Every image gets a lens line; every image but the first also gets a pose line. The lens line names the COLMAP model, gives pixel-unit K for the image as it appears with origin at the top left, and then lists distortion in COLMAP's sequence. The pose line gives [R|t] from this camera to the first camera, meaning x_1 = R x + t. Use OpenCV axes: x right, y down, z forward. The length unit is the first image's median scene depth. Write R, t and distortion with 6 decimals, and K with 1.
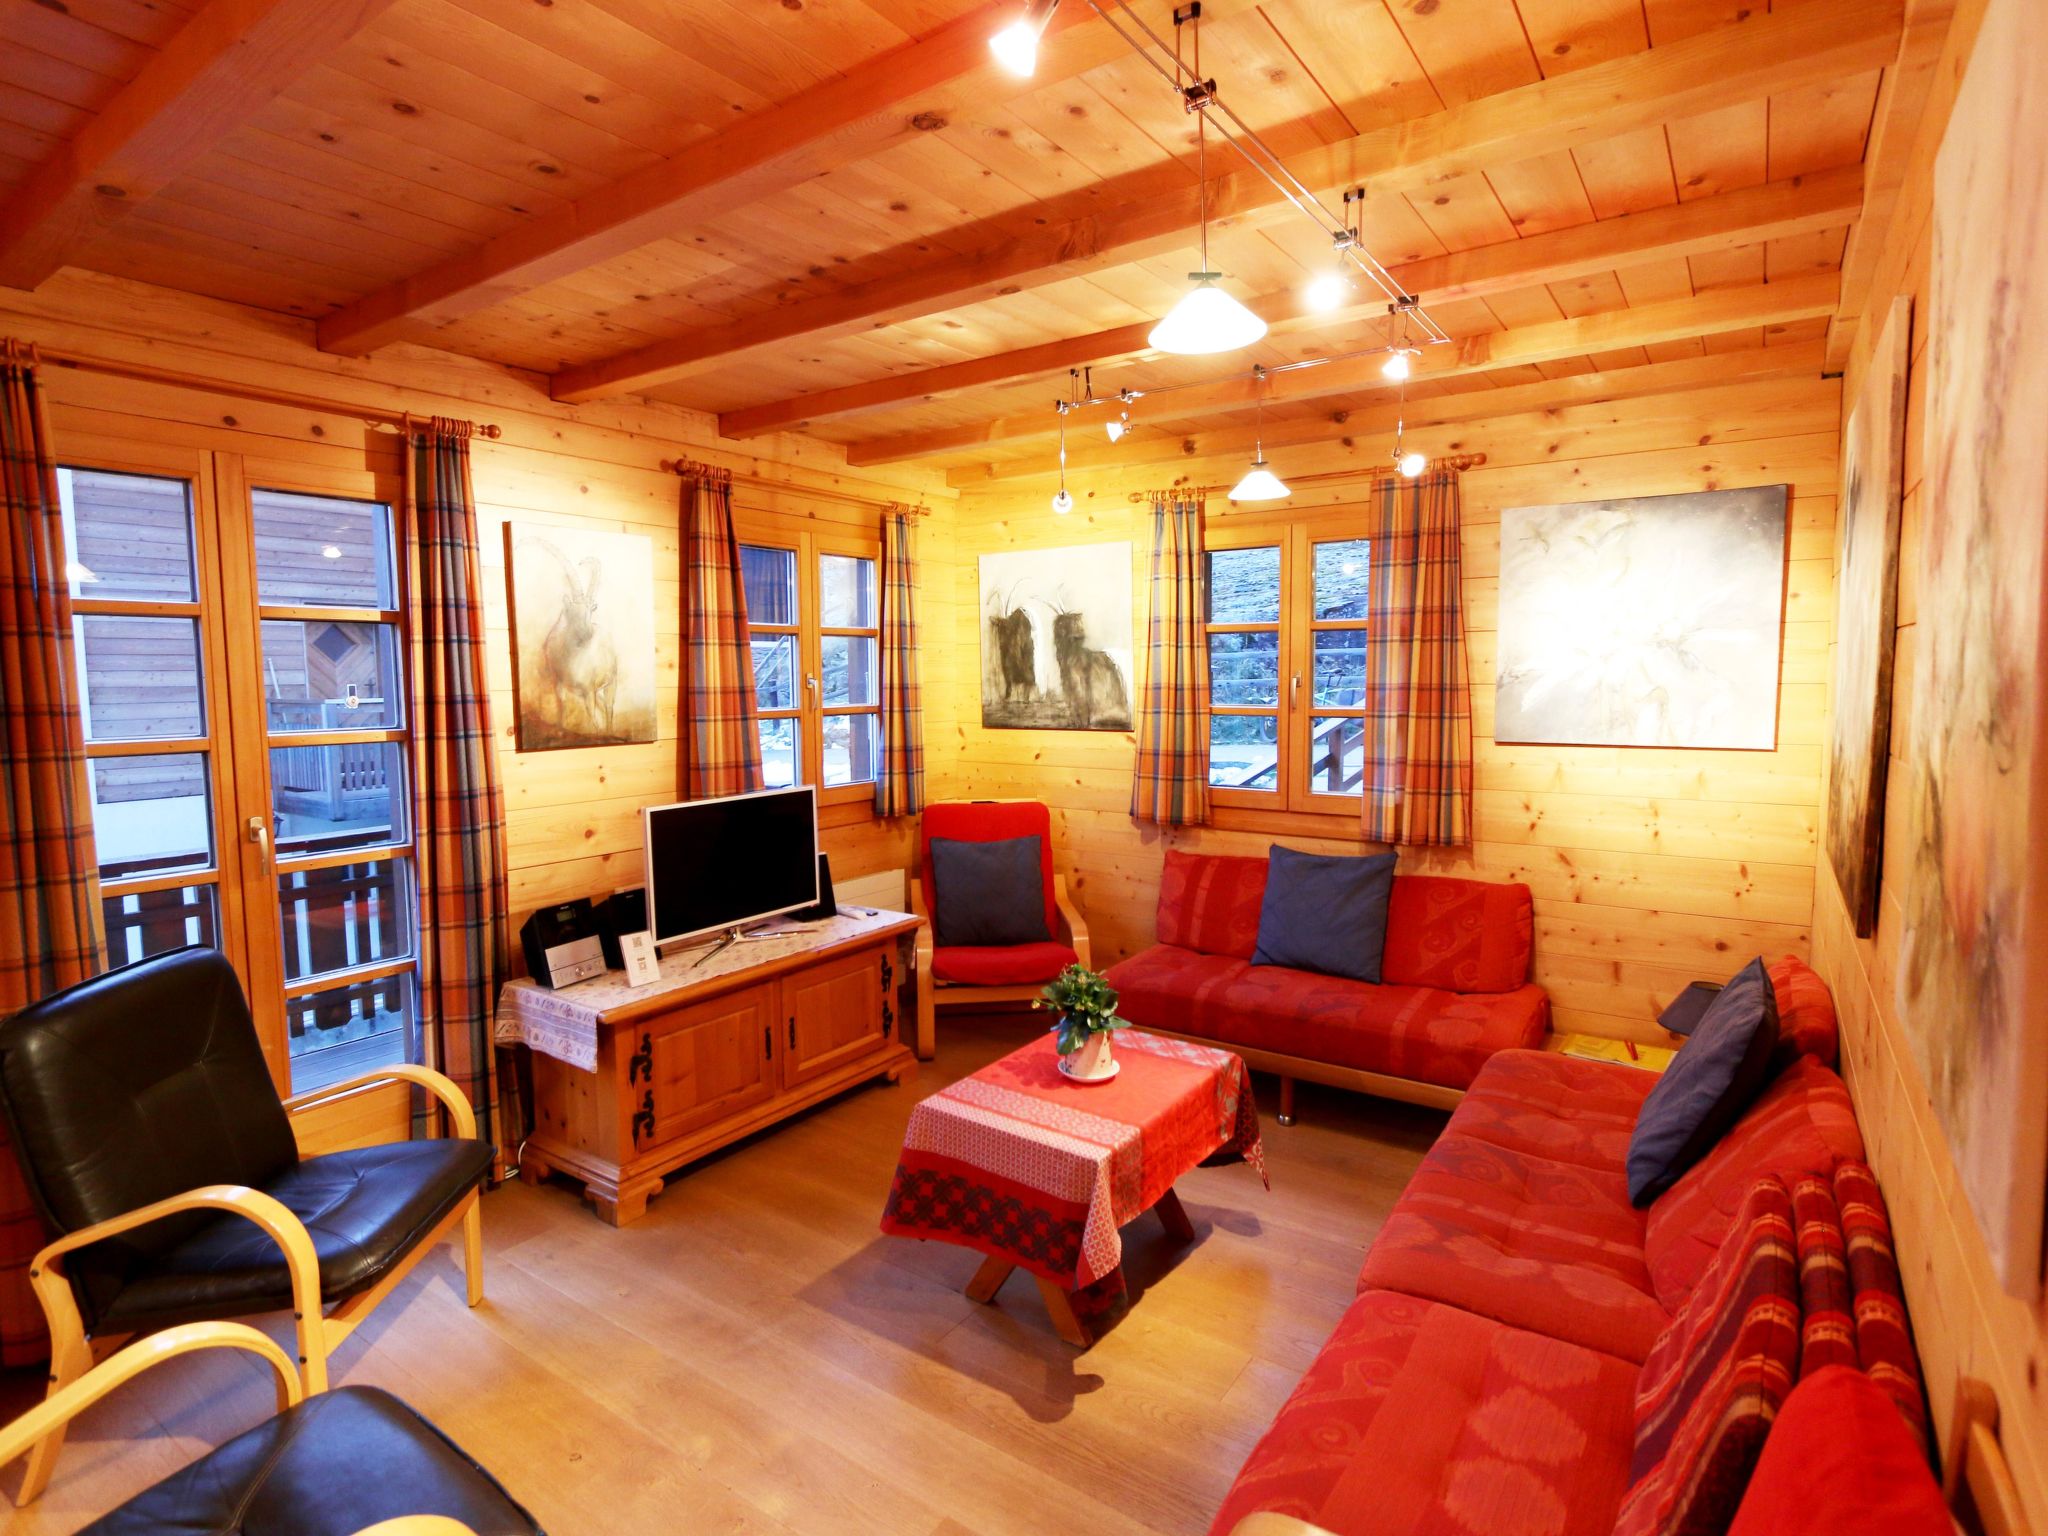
lens RADIAL K [[1052.0, 0, 1003.9], [0, 1052.0, 760.9], [0, 0, 1]] dist [-0.016294, 0.000333]
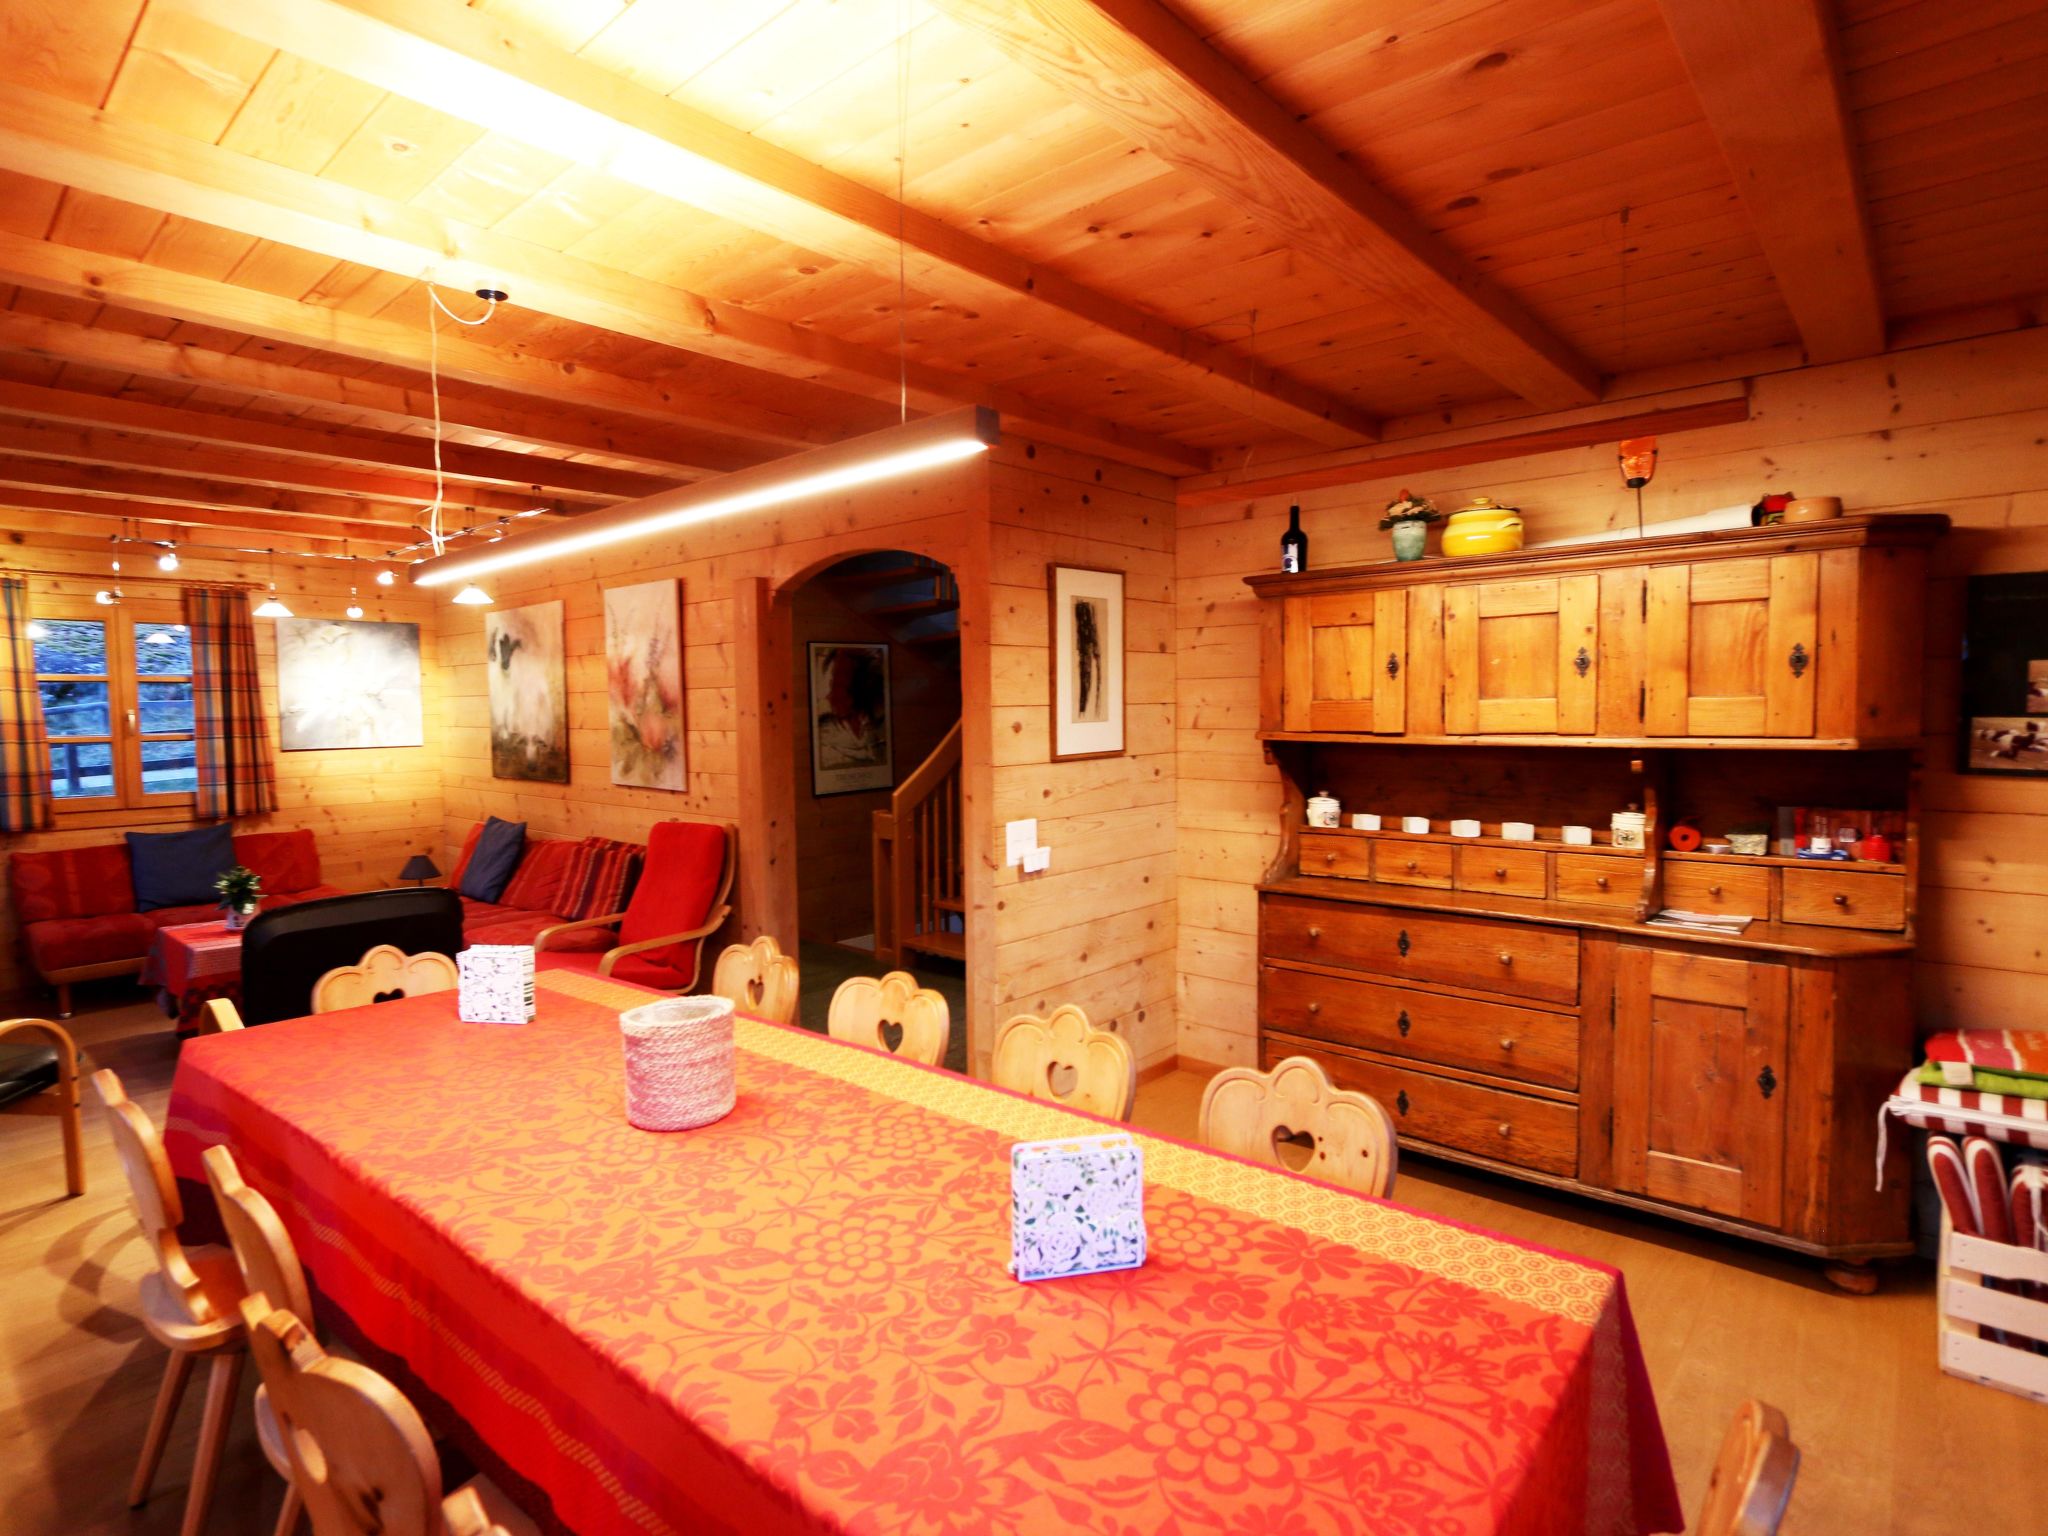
lens RADIAL K [[1052.0, 0, 1019.2], [0, 1052.0, 767.1], [0, 0, 1]] dist [-0.016294, 0.000333]
pose [[0.106897, -0.050494, 0.992987, -0.969669], [0.092719, 0.994864, 0.040608, 0.045558], [-0.989938, 0.087728, 0.111029, -0.344802]]
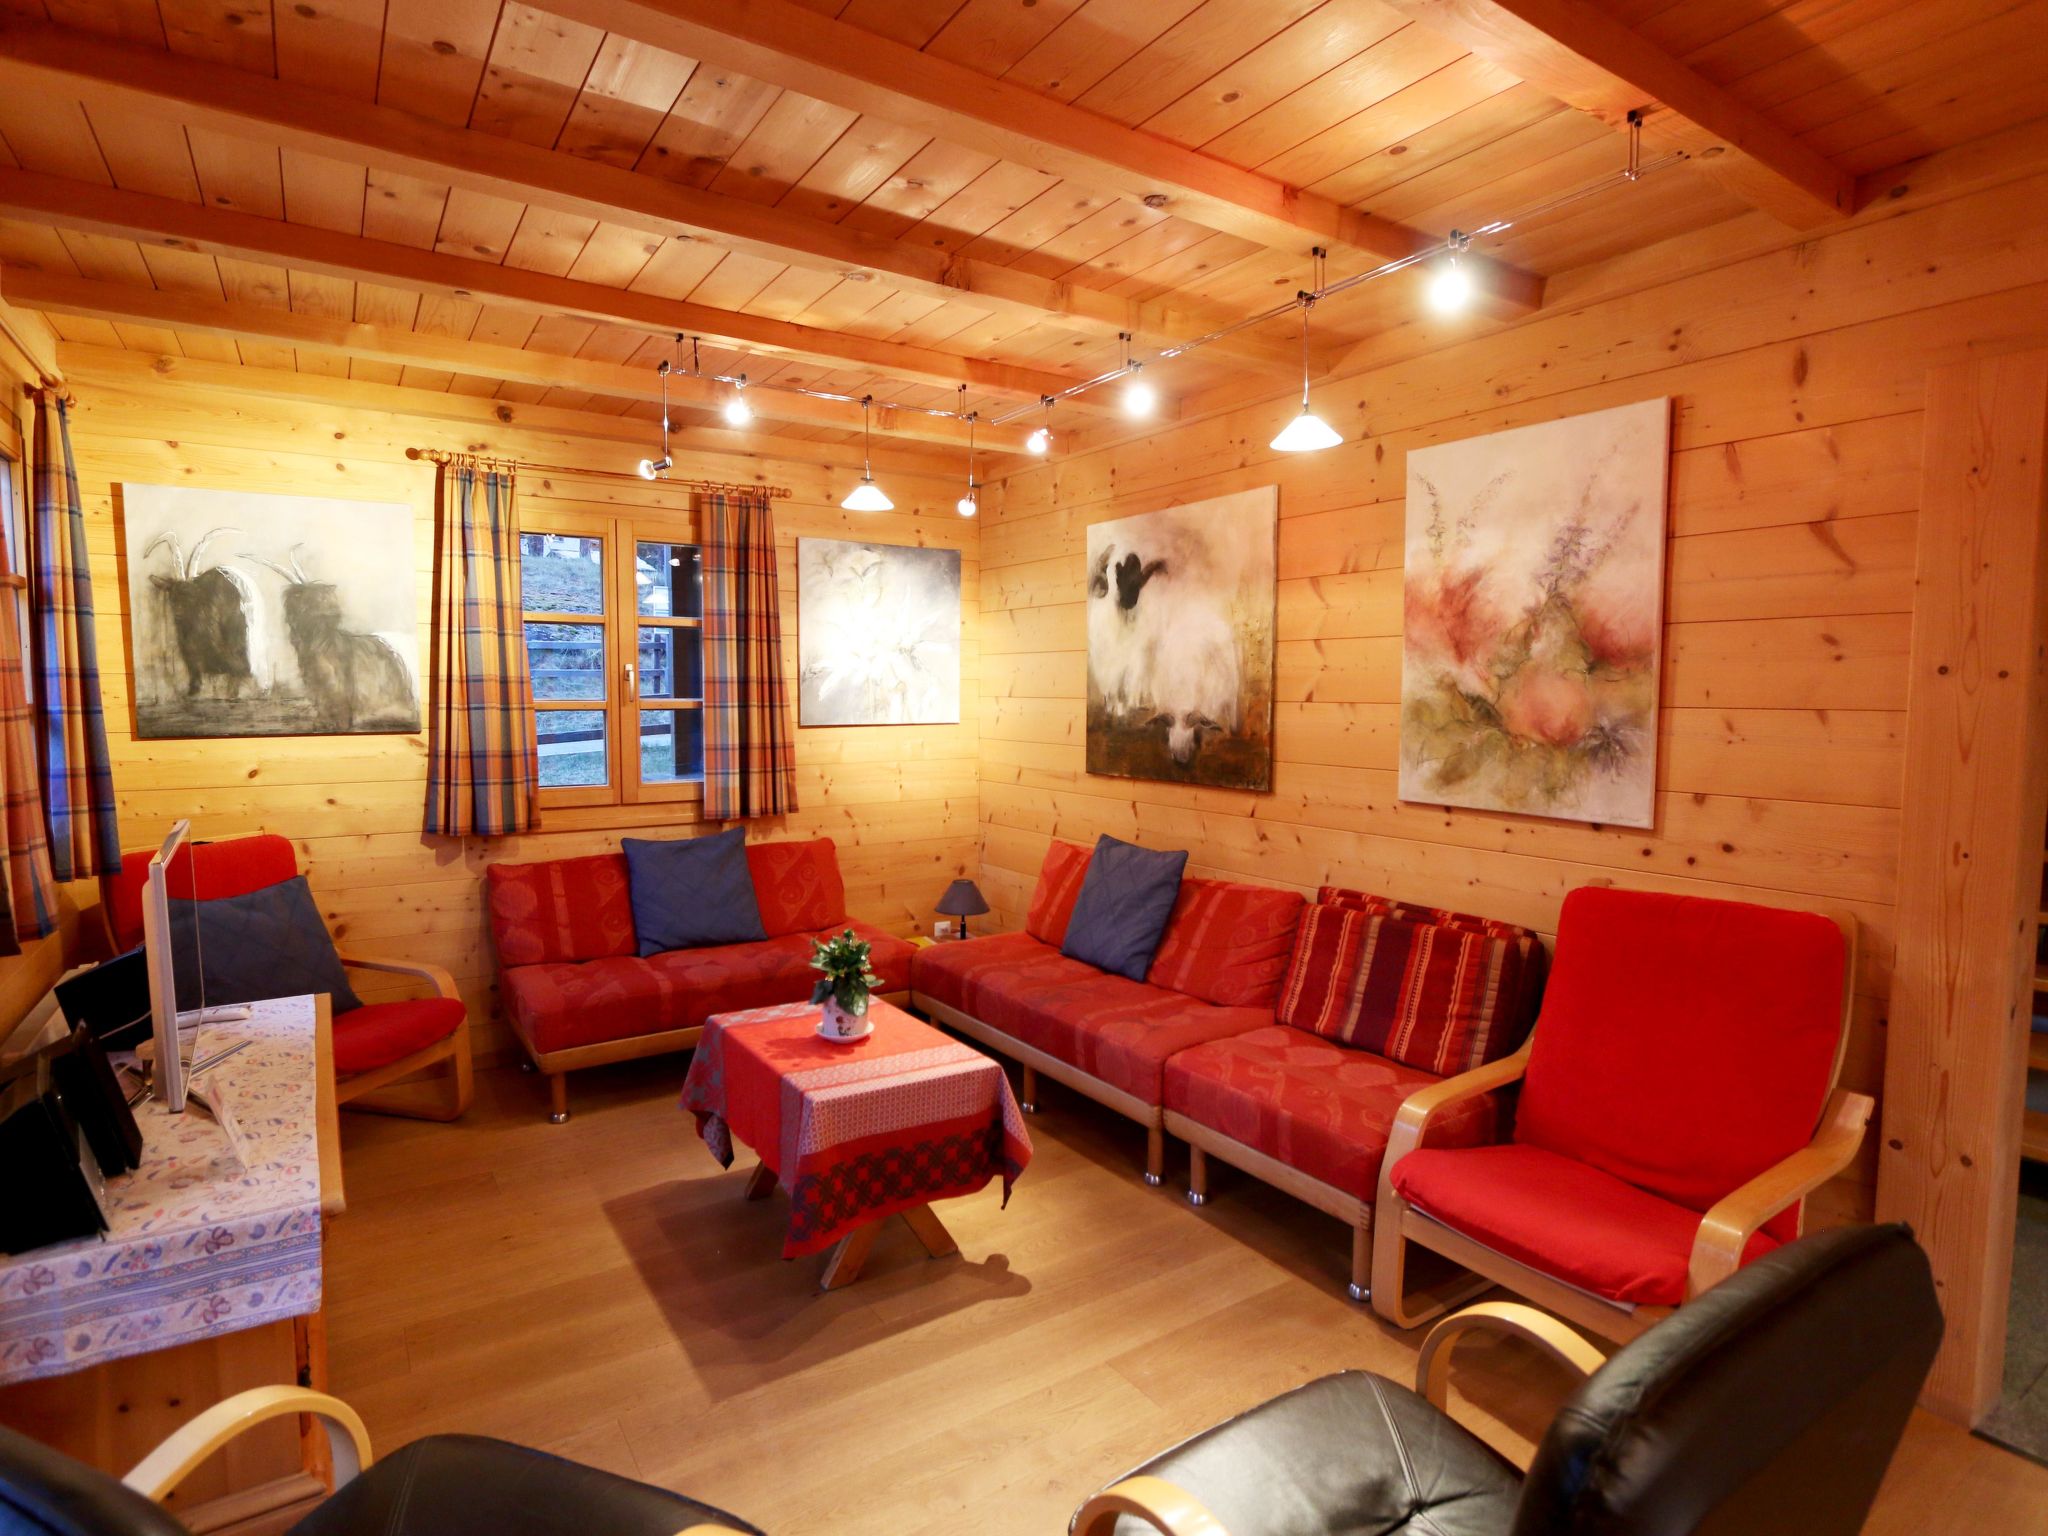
lens RADIAL K [[1052.0, 0, 1002.3], [0, 1052.0, 765.0], [0, 0, 1]] dist [-0.016294, 0.000333]
pose [[0.369595, -0.056516, 0.927473, -0.512977], [0.072127, 0.996882, 0.032004, 0.004477], [-0.926389, 0.055068, 0.372519, 0.281118]]
